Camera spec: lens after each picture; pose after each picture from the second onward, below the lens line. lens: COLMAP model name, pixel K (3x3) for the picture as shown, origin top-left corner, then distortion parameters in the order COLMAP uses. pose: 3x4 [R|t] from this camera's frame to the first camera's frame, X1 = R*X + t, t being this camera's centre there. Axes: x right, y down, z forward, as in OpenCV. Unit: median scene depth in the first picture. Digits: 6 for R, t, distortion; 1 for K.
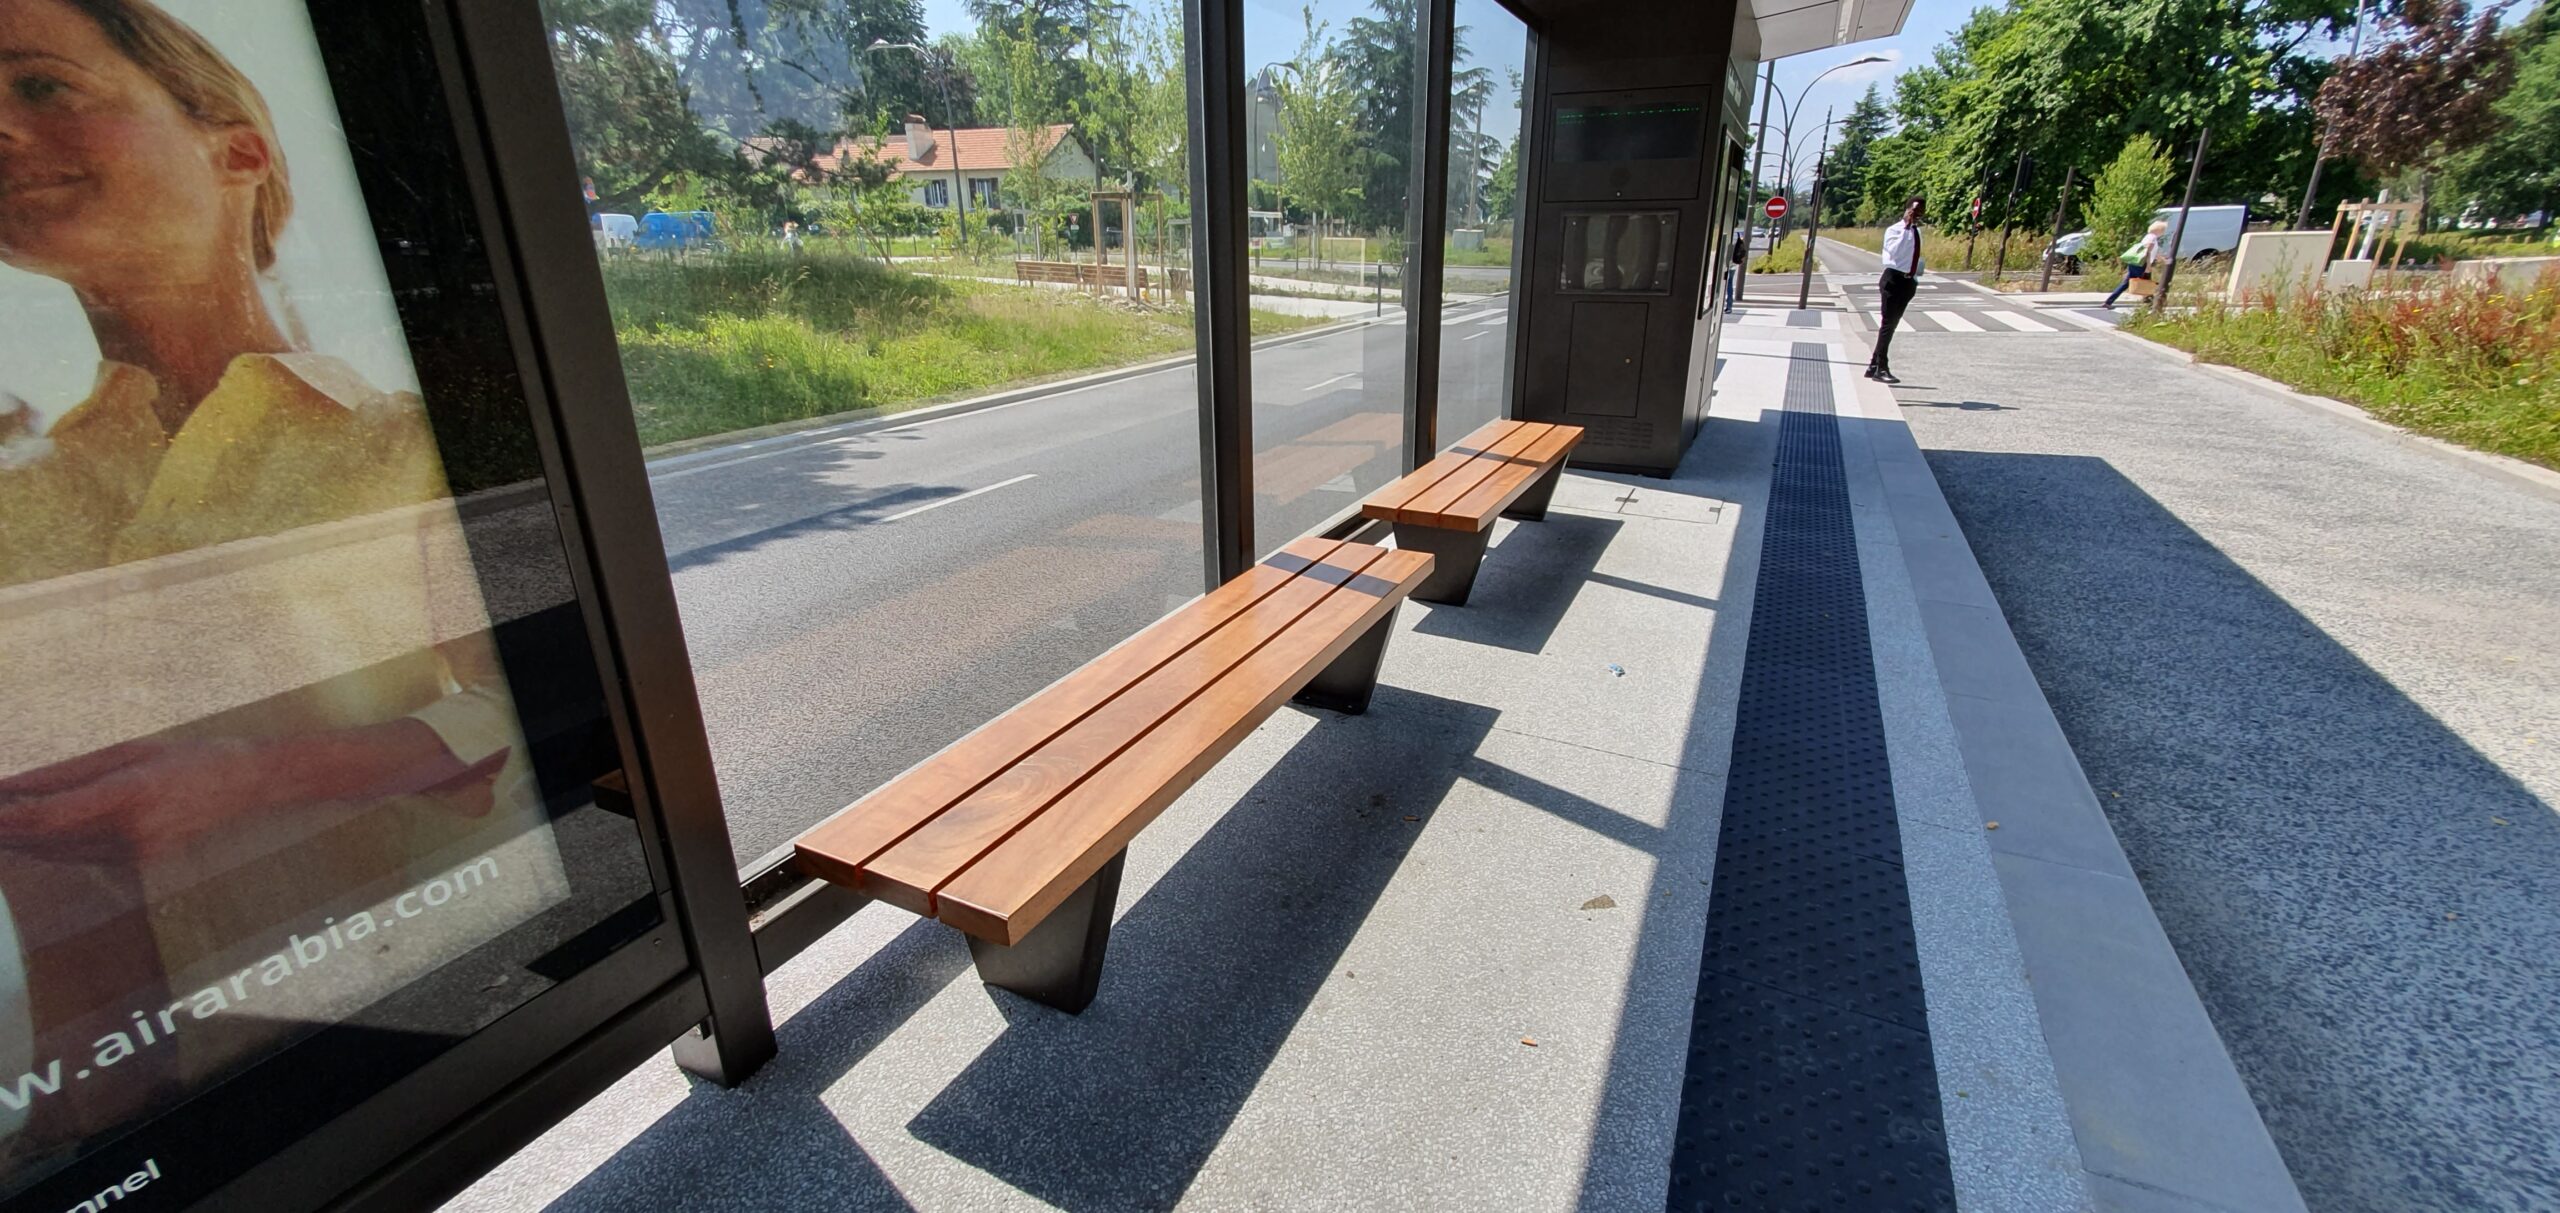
lens RADIAL K [[996.4, 0, 1298.9], [0, 996.4, 613.0], [0, 0, 1]] dist [0.001500, 0.000079]
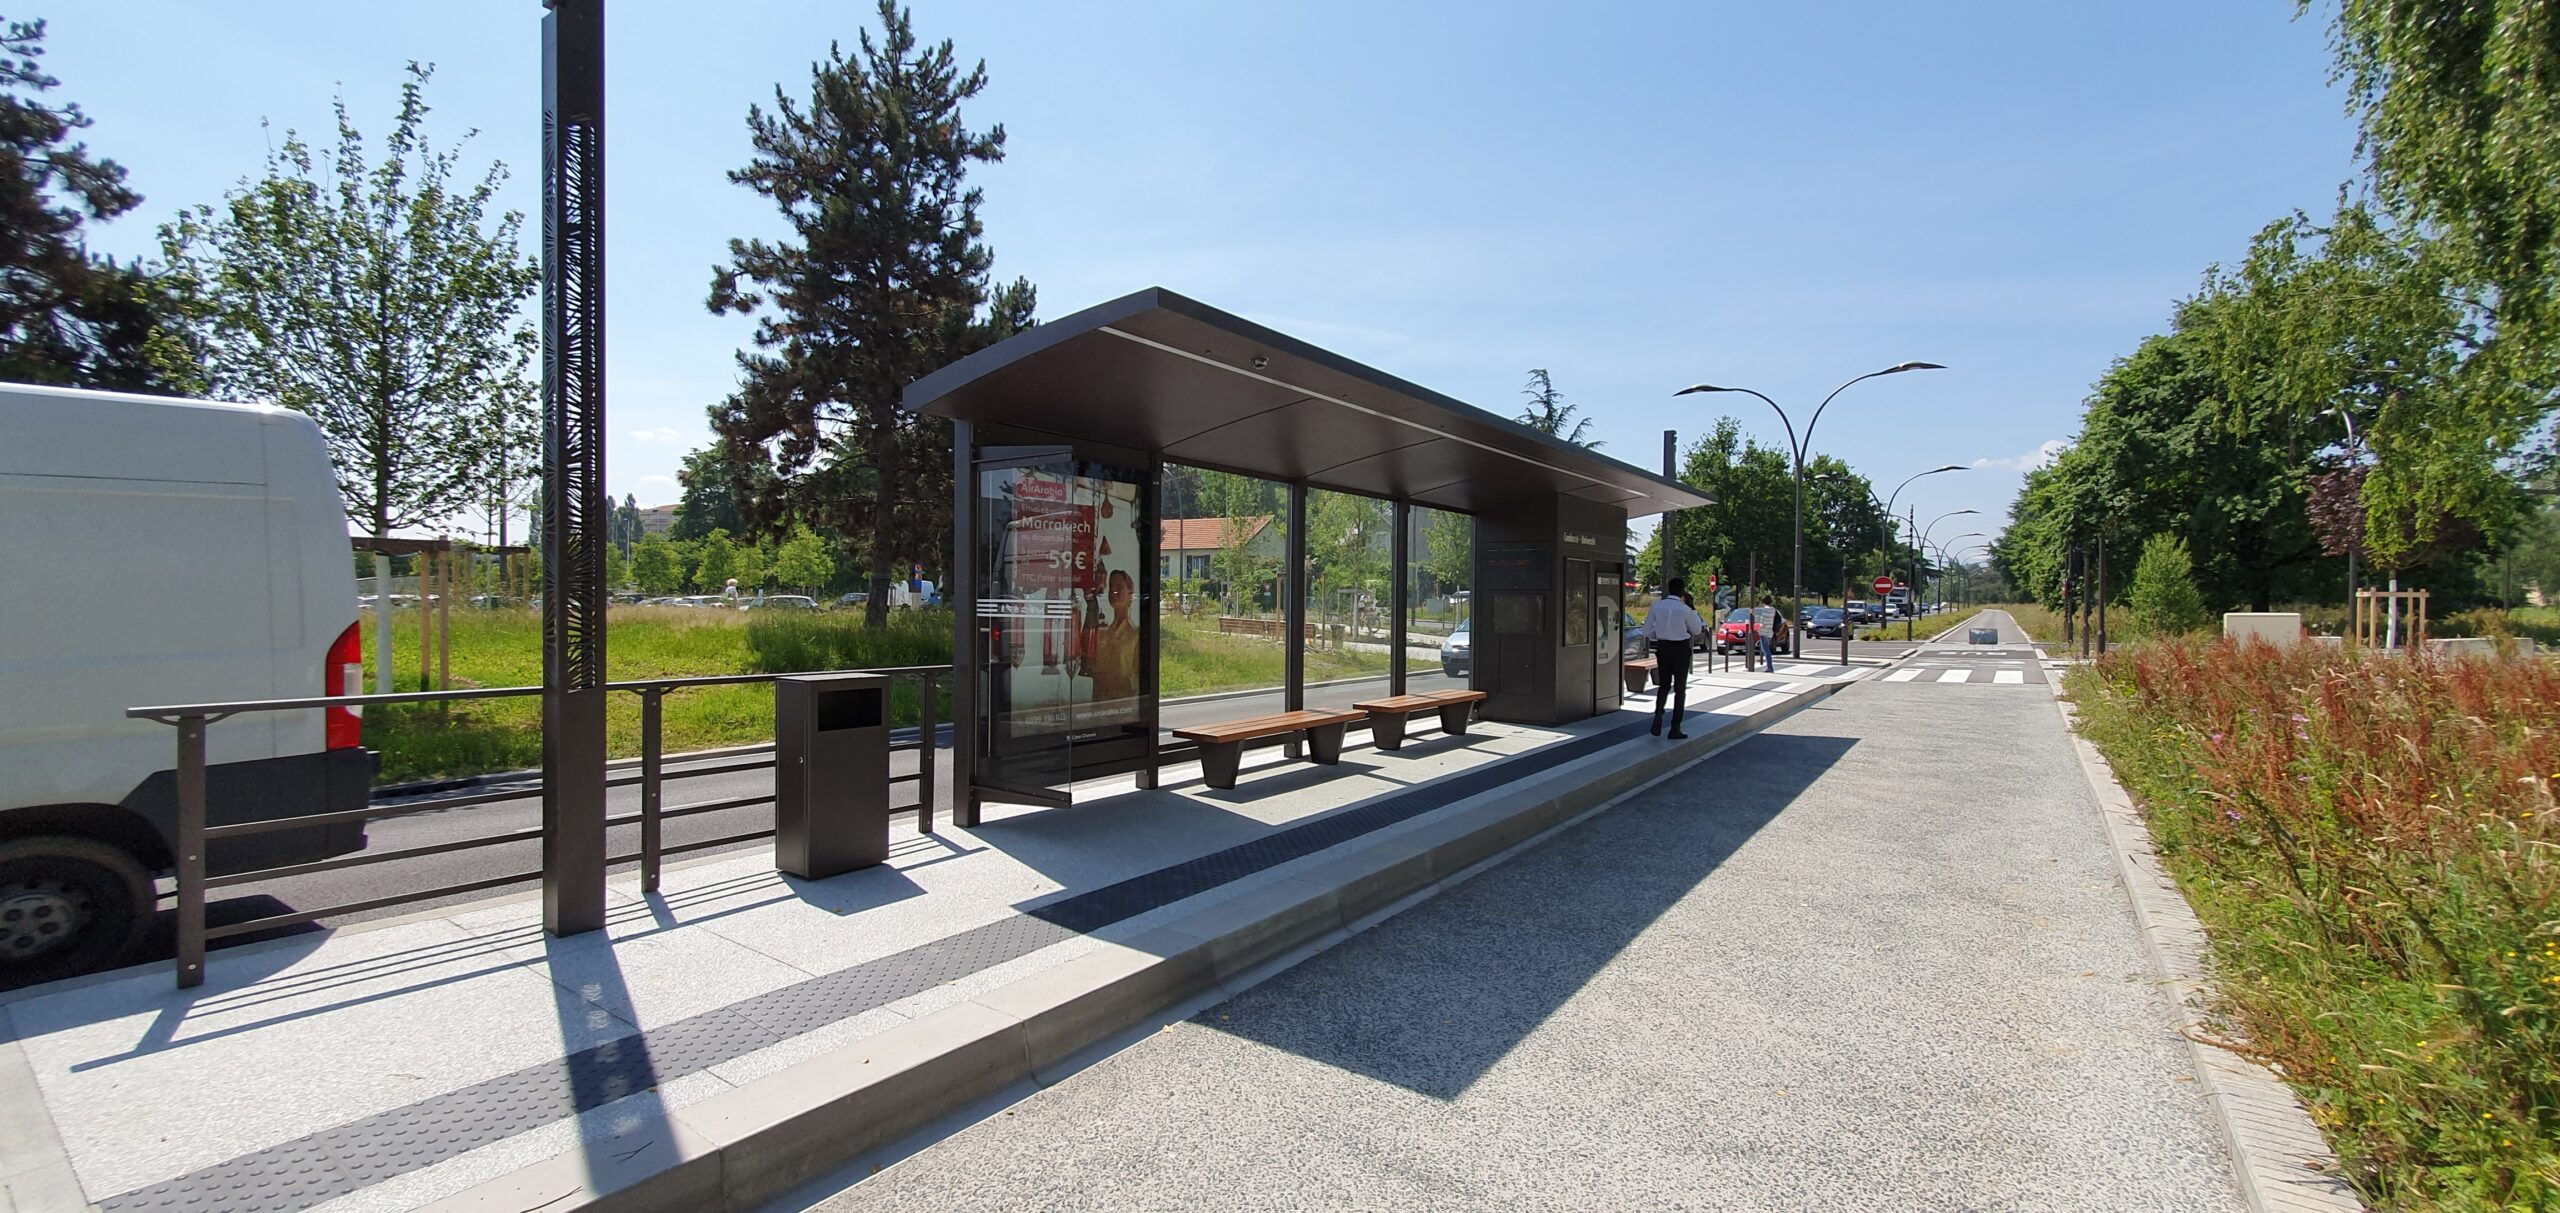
lens RADIAL K [[996.4, 0, 1276.8], [0, 996.4, 610.3], [0, 0, 1]] dist [0.001500, 0.000079]
pose [[0.979772, 0.015522, -0.199513, 0.043164], [-0.083458, 0.937840, -0.336885, 0.060764], [0.181882, 0.346721, 0.920165, -0.164384]]
